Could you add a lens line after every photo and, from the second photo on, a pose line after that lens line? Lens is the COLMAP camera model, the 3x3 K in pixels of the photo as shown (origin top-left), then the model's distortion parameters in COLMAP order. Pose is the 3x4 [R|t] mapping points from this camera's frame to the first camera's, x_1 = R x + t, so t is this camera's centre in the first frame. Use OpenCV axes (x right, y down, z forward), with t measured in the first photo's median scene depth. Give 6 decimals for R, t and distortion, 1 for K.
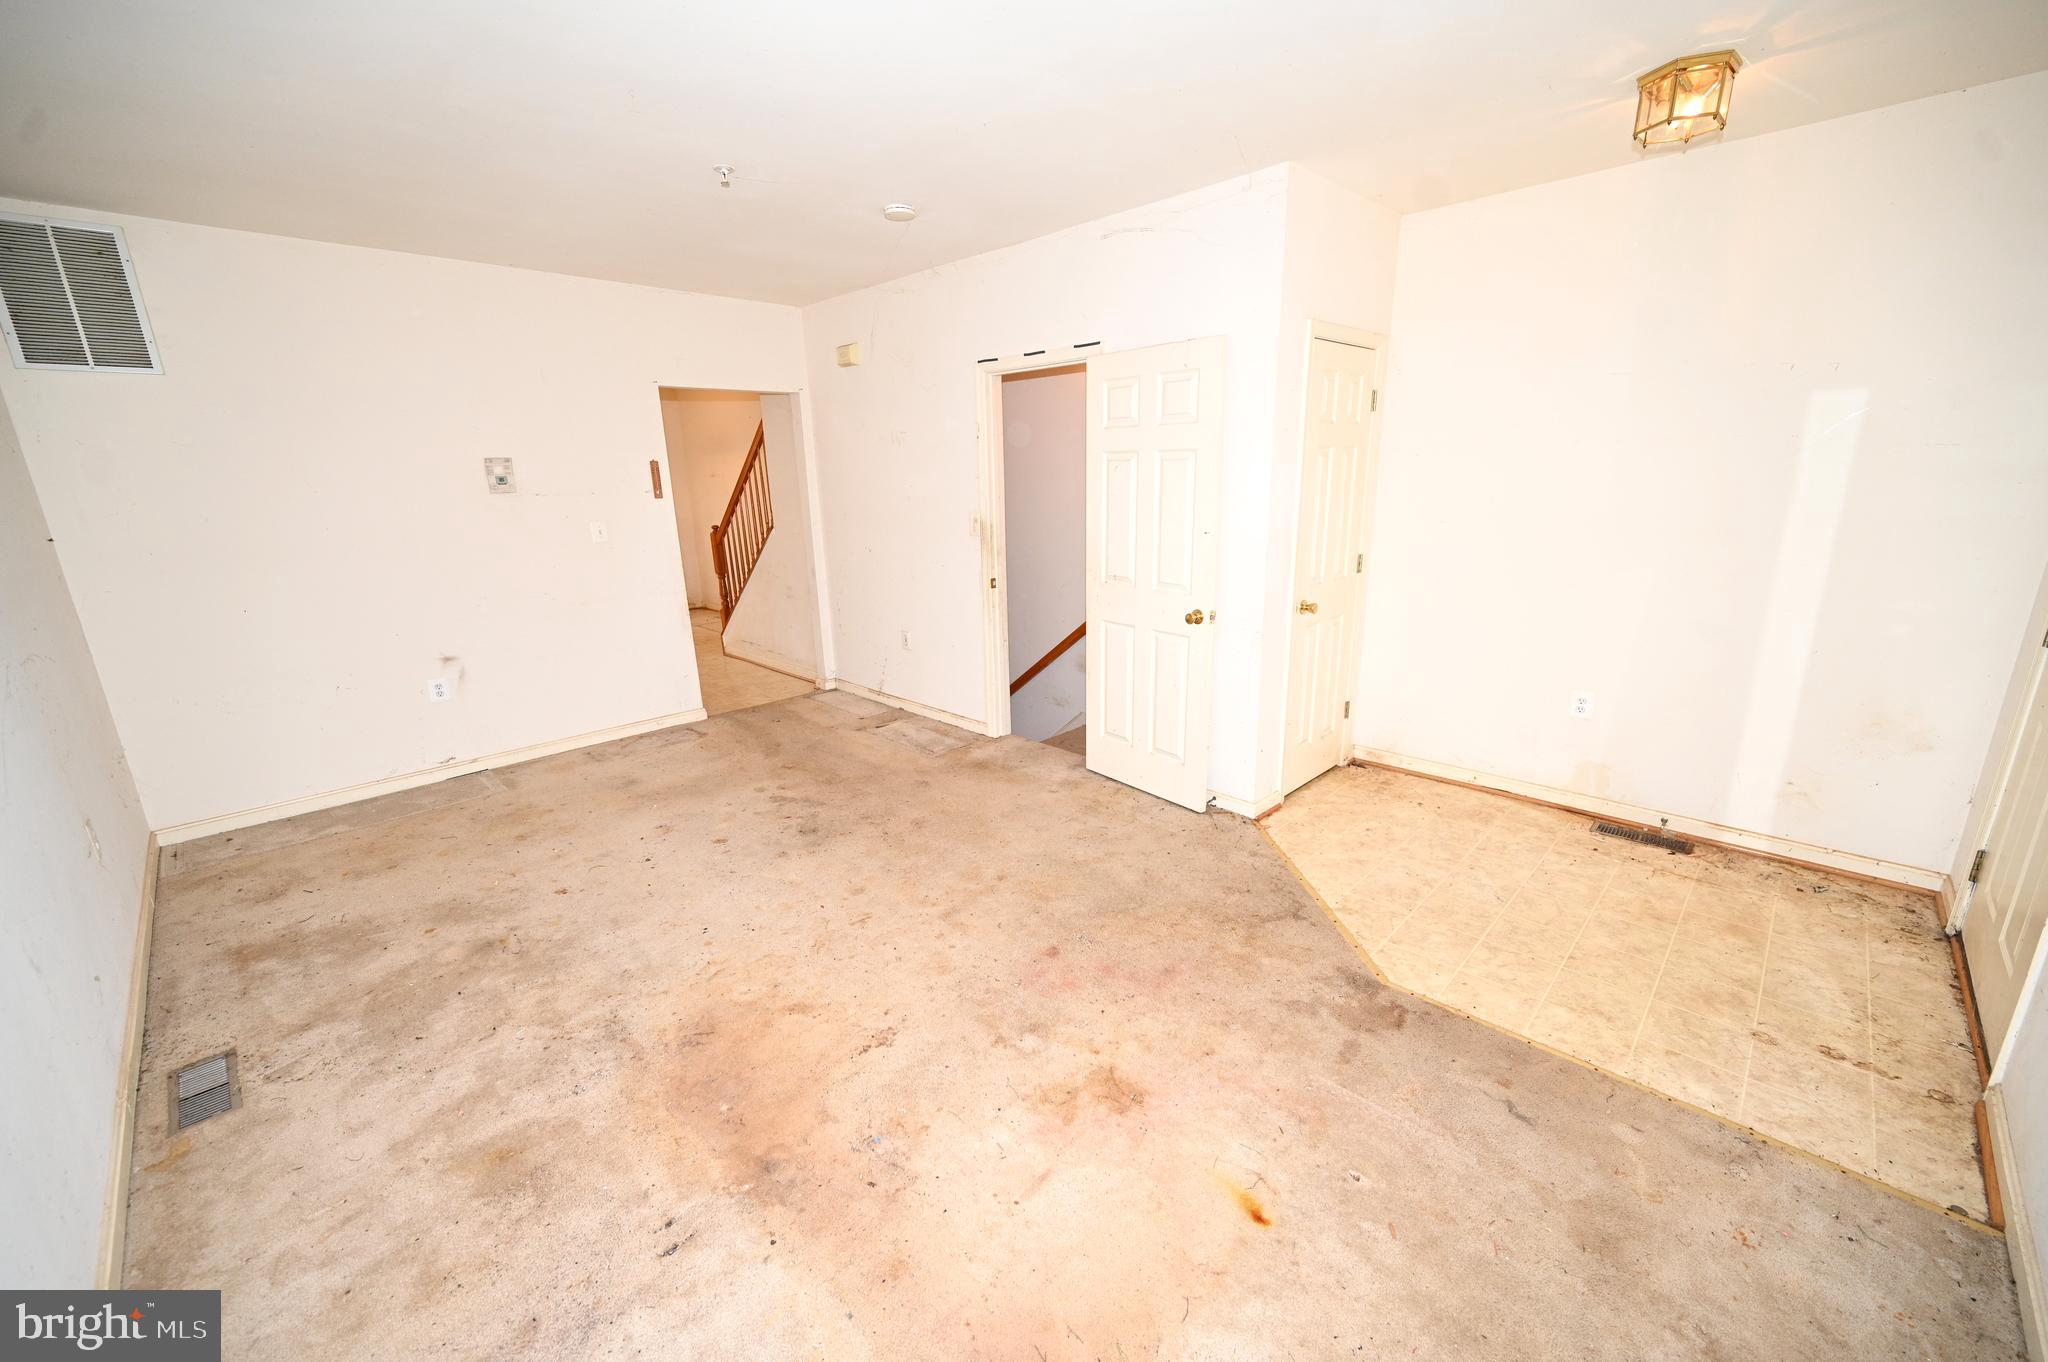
lens RADIAL K [[805.5, 0, 1025.7], [0, 805.5, 685.4], [0, 0, 1]] dist [0.000017, 0.000045]
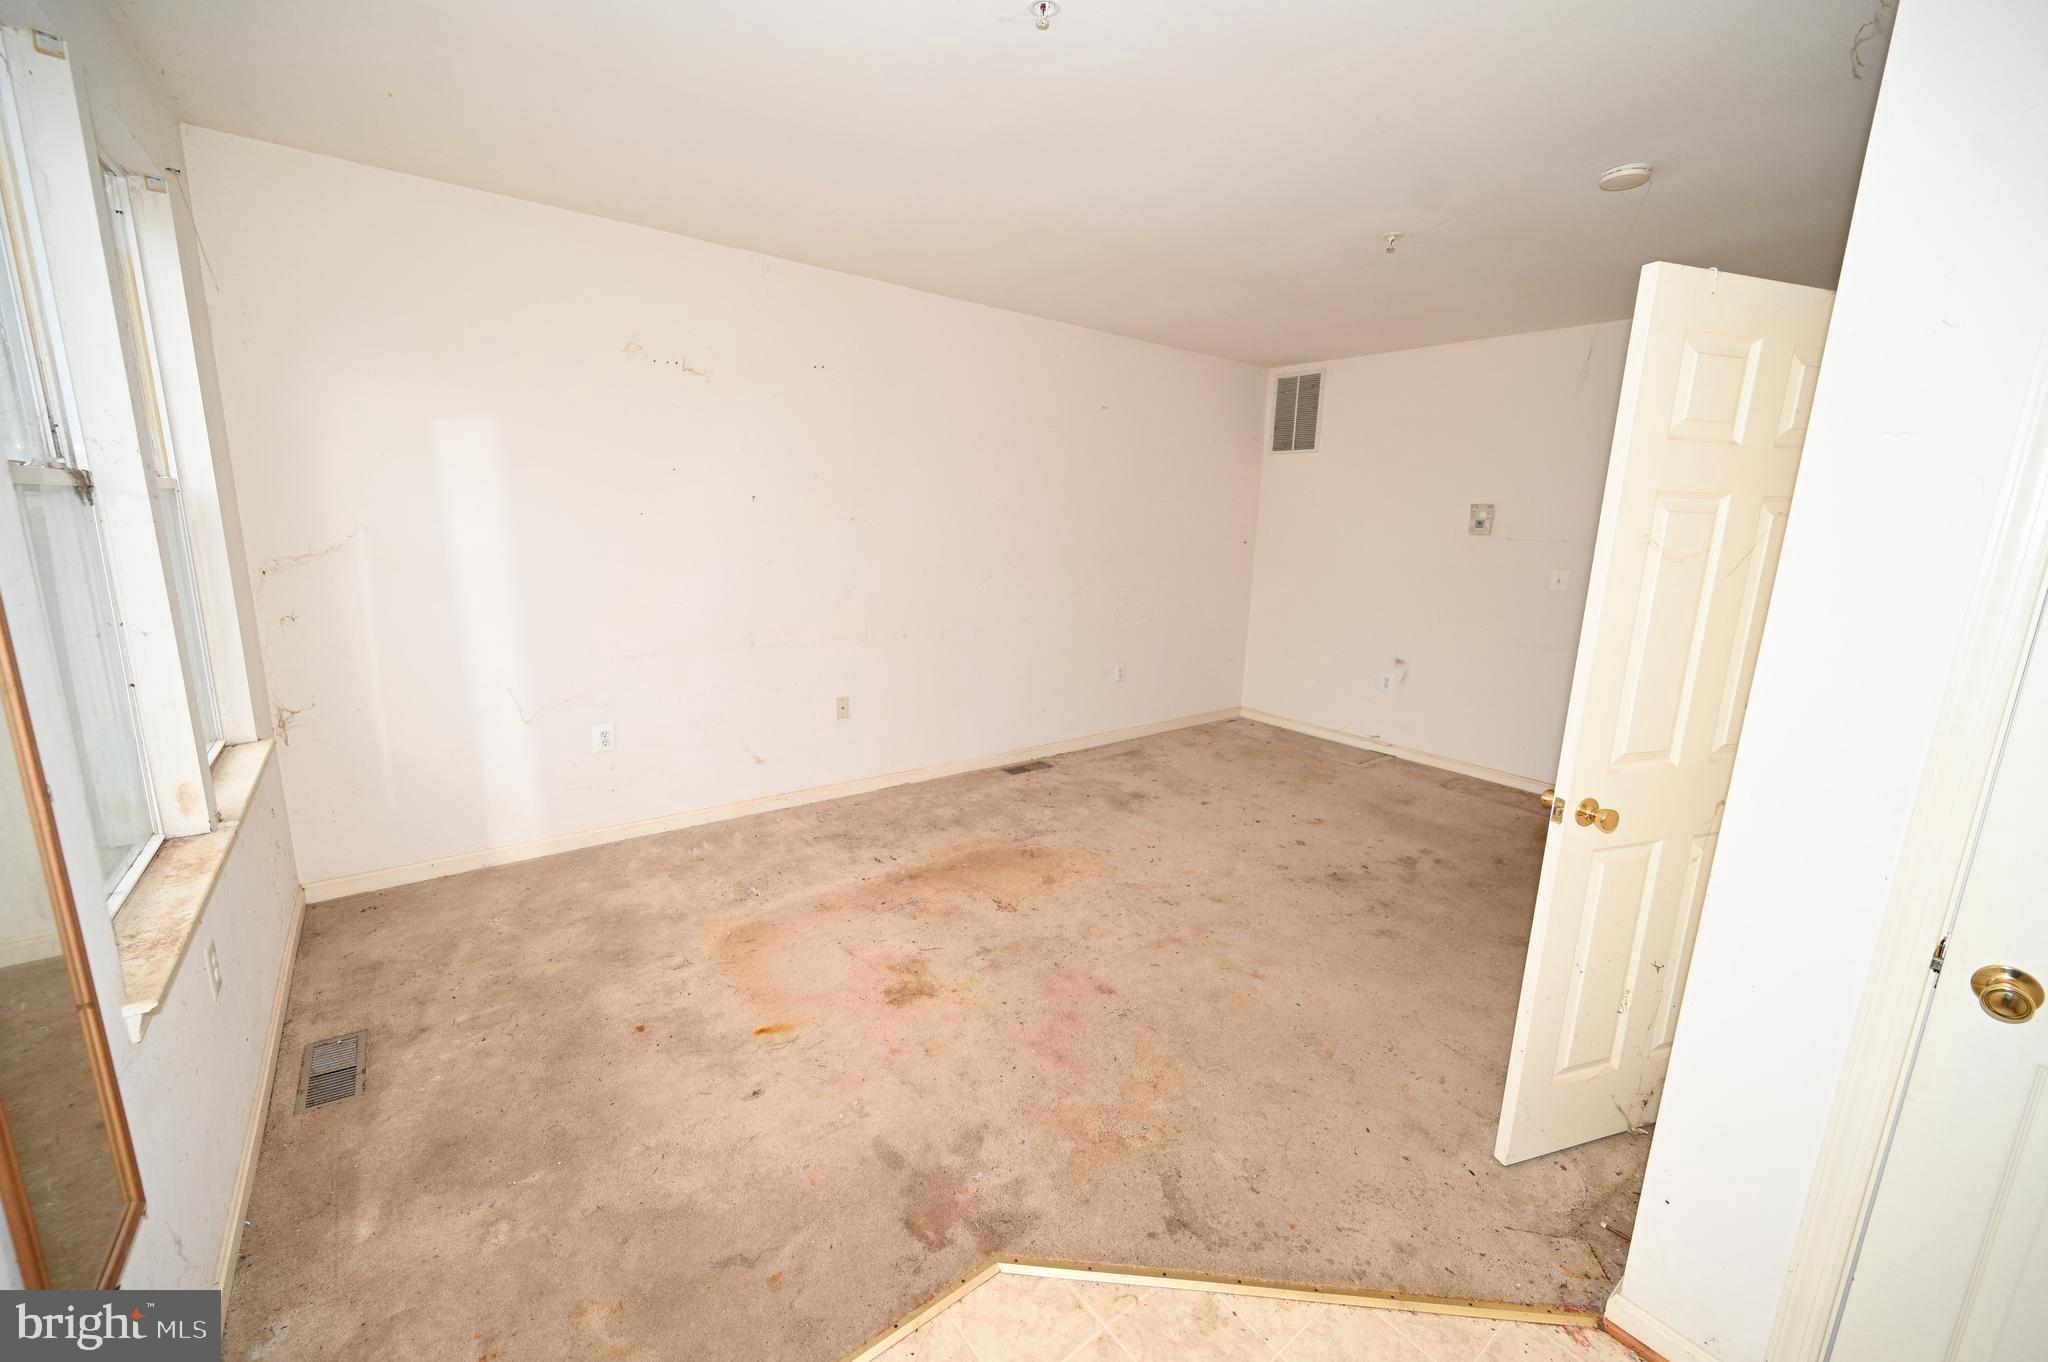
lens RADIAL K [[805.5, 0, 1025.7], [0, 805.5, 685.4], [0, 0, 1]] dist [0.000017, 0.000045]
pose [[-0.133793, 0.224210, -0.965313, 0.801756], [-0.284346, 0.924428, 0.254125, -0.209502], [0.949340, 0.308483, -0.059928, 0.740060]]
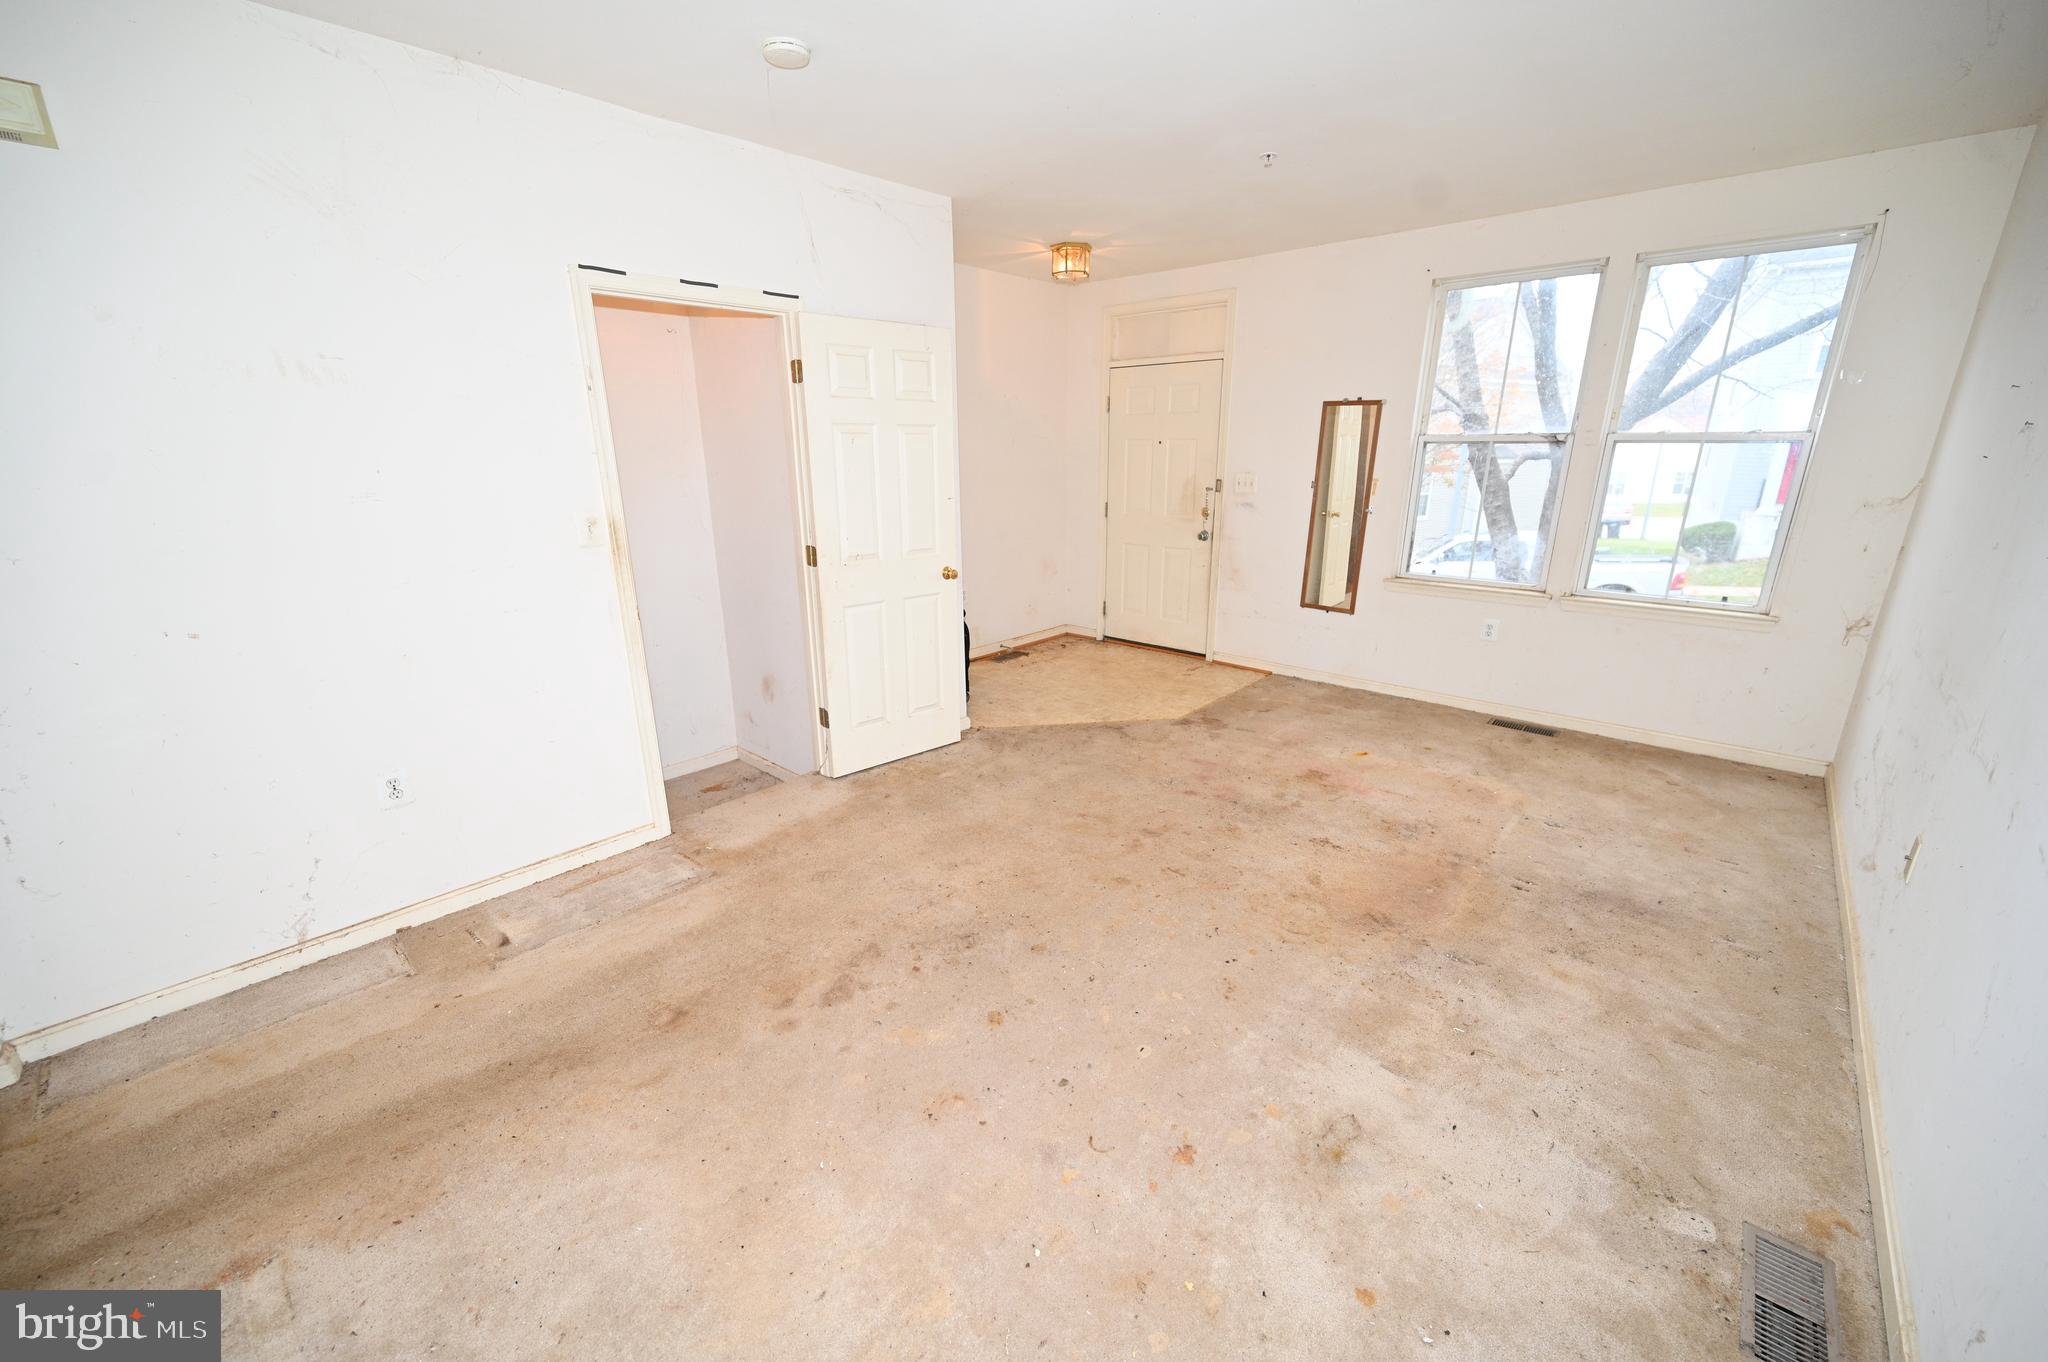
lens RADIAL K [[793.1, 0, 1024.0], [0, 793.1, 681.0], [0, 0, 1]] dist [-0.000338, -0.000010]
pose [[-0.039526, -0.266999, 0.962886, -1.052980], [0.265901, 0.926082, 0.267709, -0.247872], [-0.963190, 0.266614, 0.034391, 1.024074]]
